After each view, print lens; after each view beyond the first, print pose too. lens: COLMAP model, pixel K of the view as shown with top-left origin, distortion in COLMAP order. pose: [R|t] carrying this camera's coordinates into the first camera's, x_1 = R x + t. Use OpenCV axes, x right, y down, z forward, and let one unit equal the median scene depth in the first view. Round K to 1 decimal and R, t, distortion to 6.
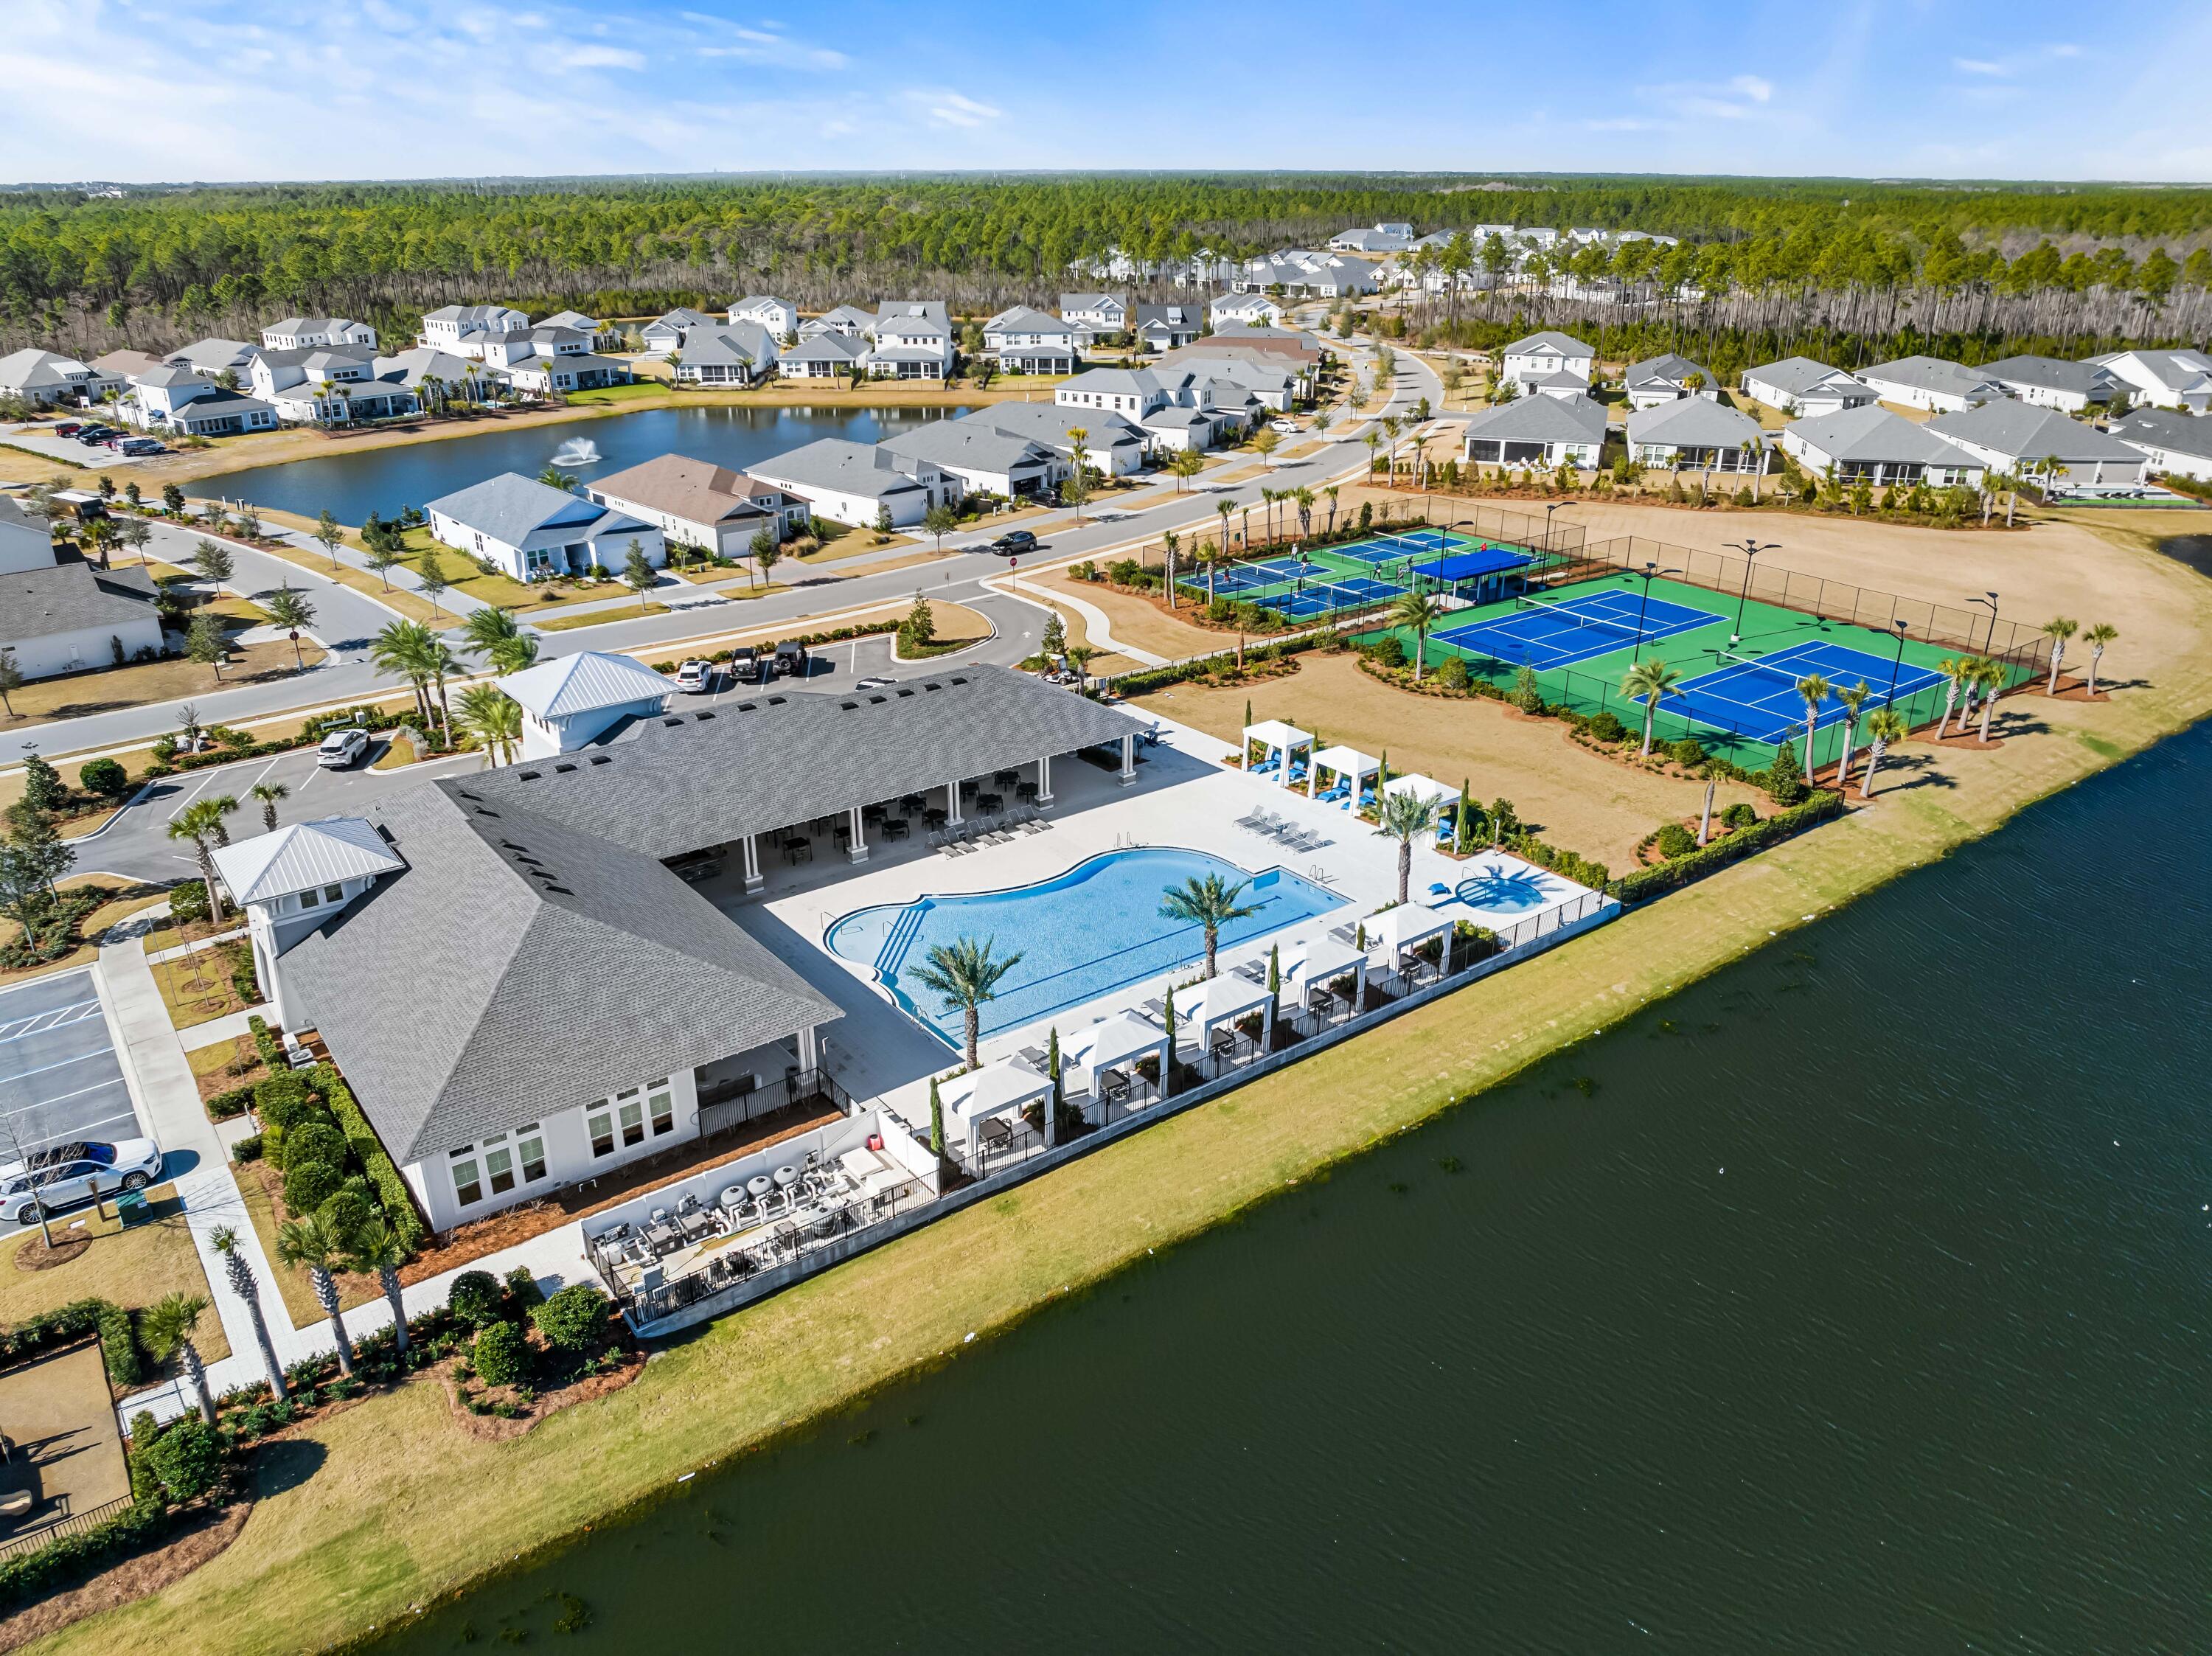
lens RADIAL K [[1575.2, 0, 1106.0], [0, 1575.2, 828.0], [0, 0, 1]] dist [-0.035803, -0.004190]
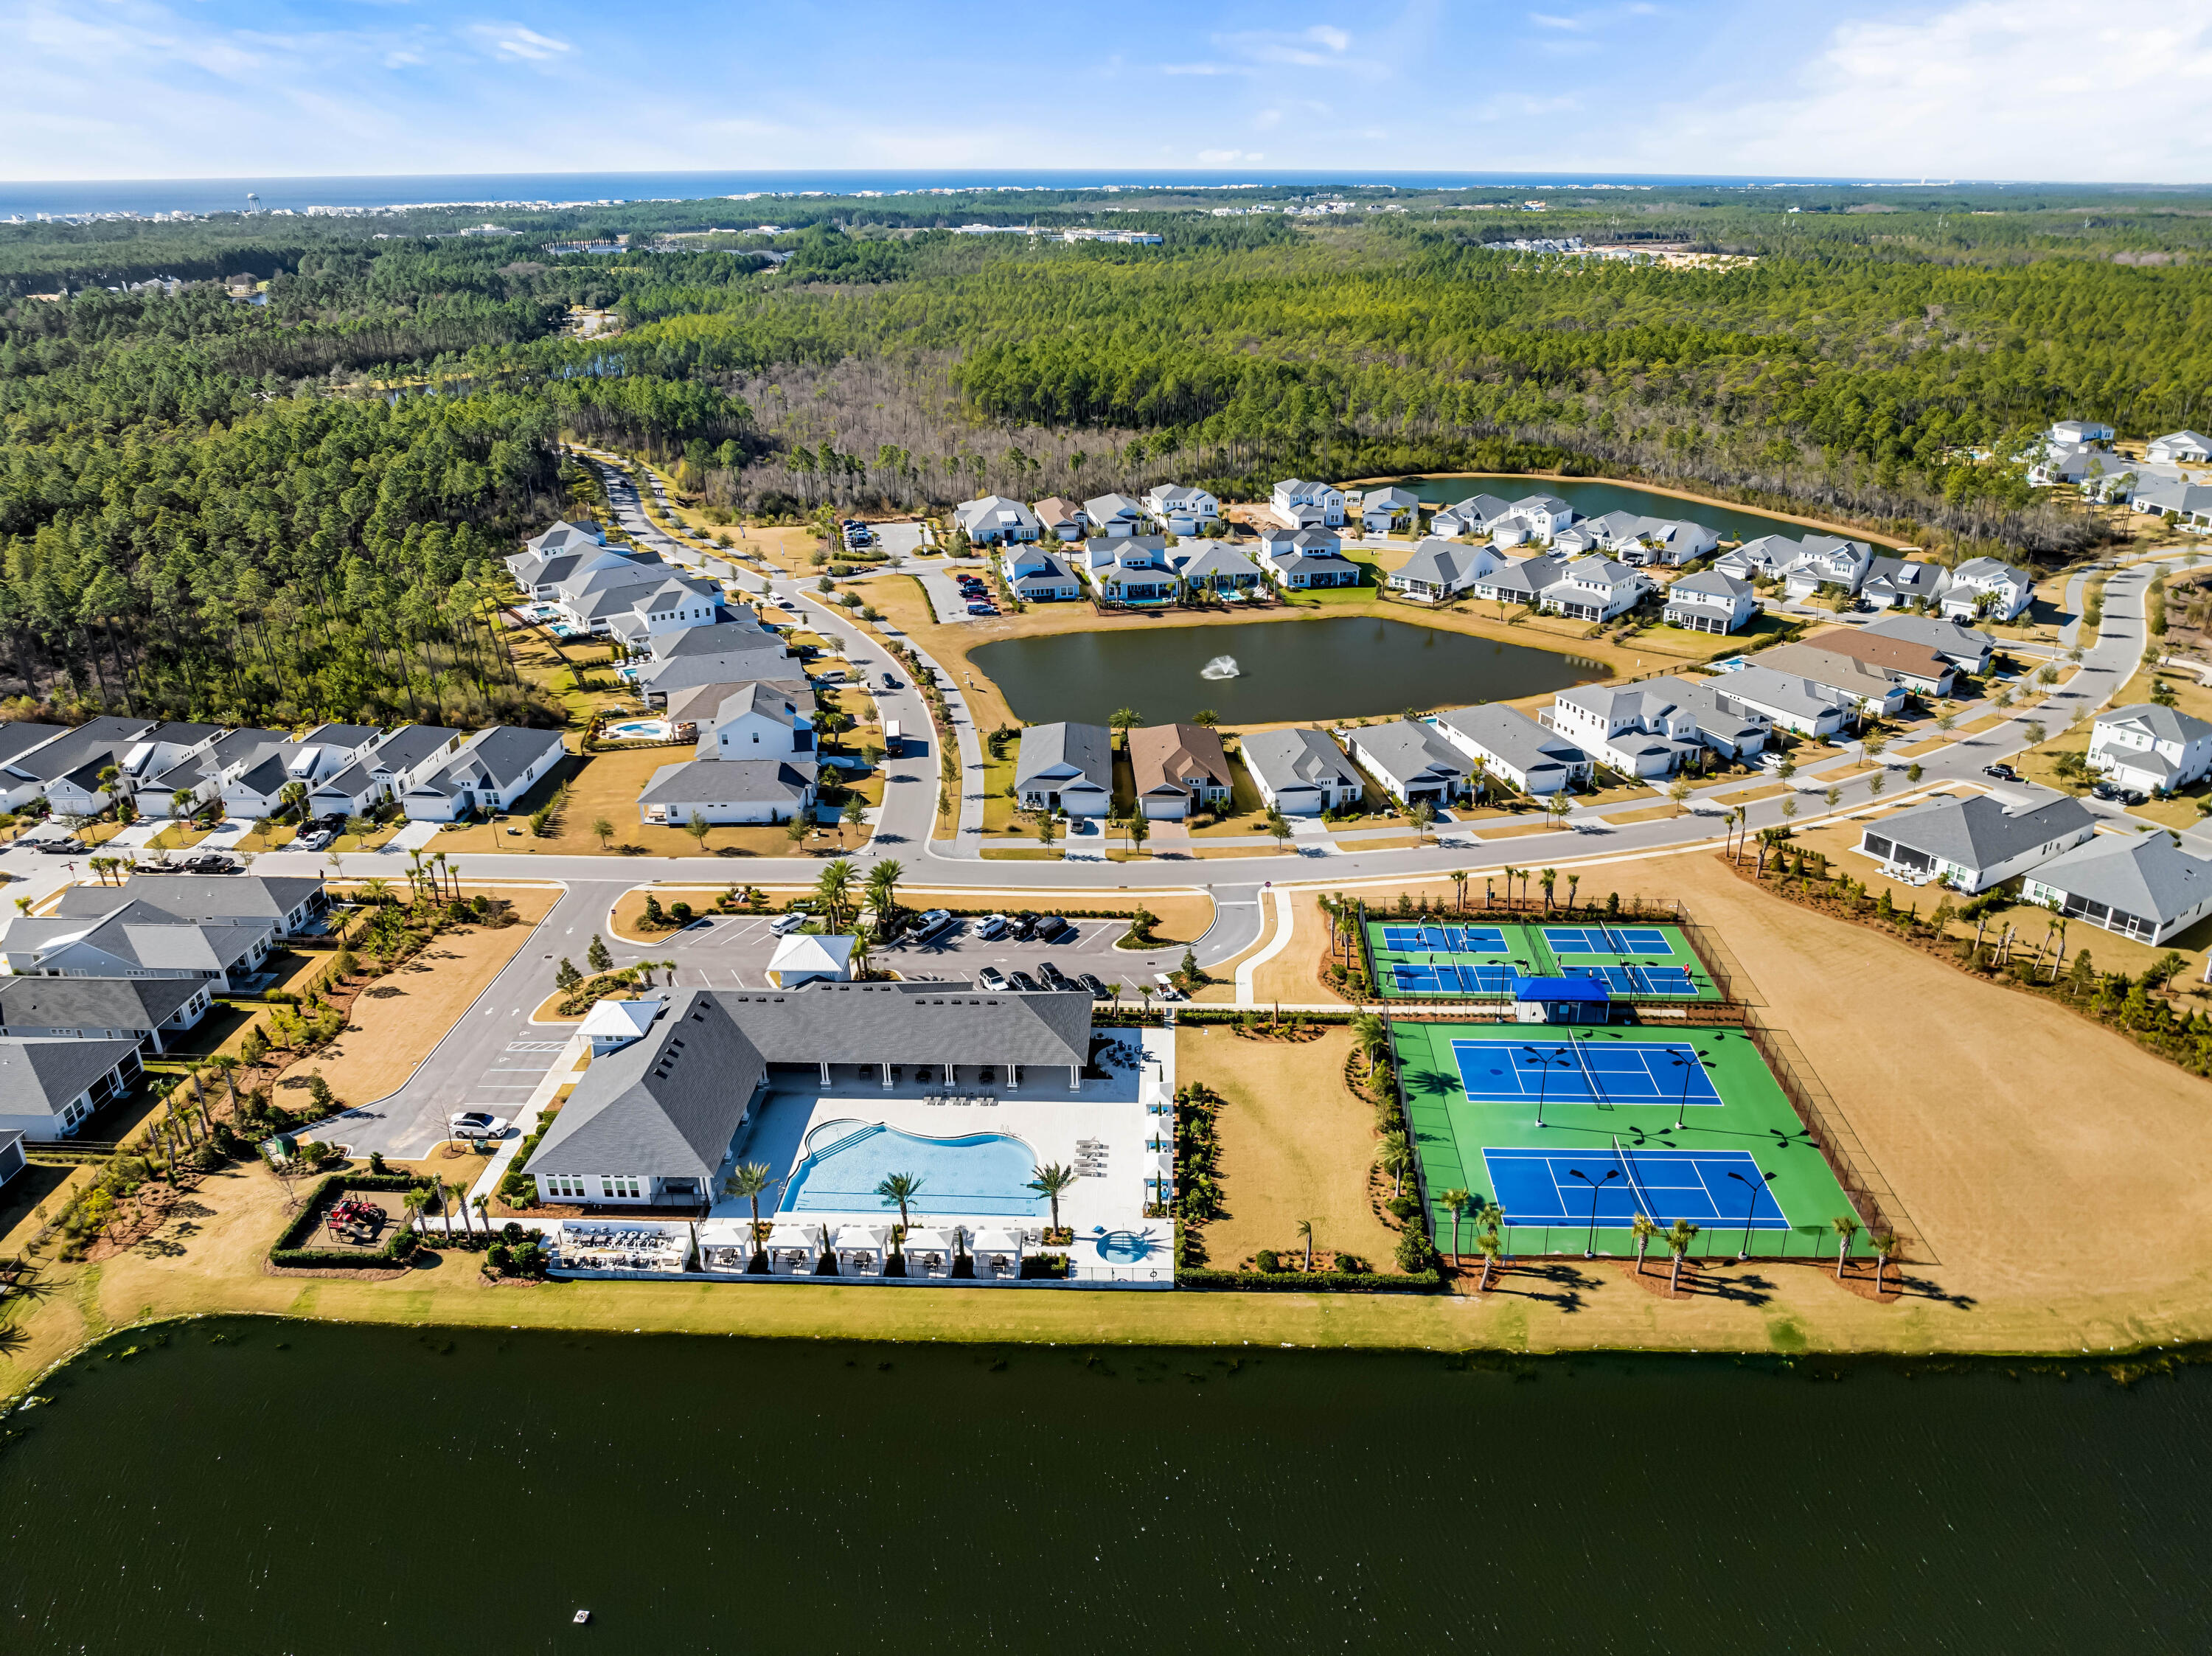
lens RADIAL K [[1575.2, 0, 1106.0], [0, 1575.2, 828.0], [0, 0, 1]] dist [-0.035803, -0.004190]
pose [[0.768231, 0.244723, -0.591550, 1.027382], [-0.242239, 0.966465, 0.085234, -0.481812], [0.592571, 0.077817, 0.801750, -0.330845]]
